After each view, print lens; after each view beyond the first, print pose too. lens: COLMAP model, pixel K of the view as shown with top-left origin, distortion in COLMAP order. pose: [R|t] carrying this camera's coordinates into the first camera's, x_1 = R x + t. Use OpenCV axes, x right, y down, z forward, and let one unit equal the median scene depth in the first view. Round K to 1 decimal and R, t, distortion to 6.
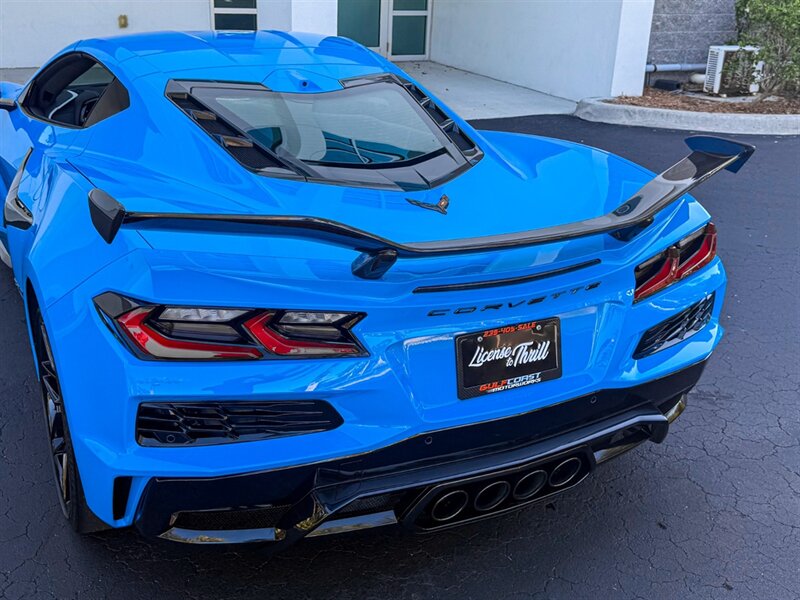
lens RADIAL K [[885.4, 0, 398.5], [0, 885.4, 269.5], [0, 0, 1]] dist [0.193977, -0.467706]
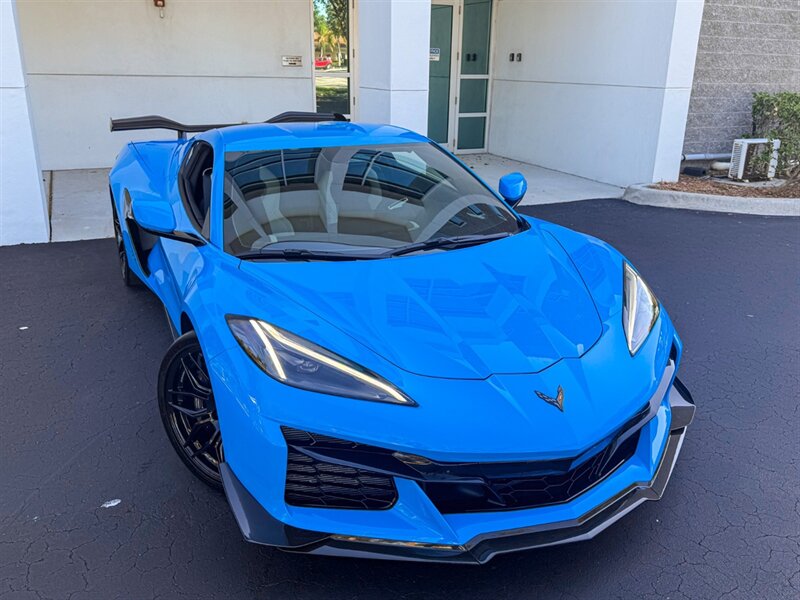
lens RADIAL K [[677.6, 0, 404.7], [0, 677.6, 306.7], [0, 0, 1]] dist [0.110706, -0.207748]
pose [[0.998874, -0.003728, -0.047305, -0.169139], [0.003661, 0.999992, -0.001501, -0.102443], [0.047310, 0.001326, 0.998879, 0.283881]]
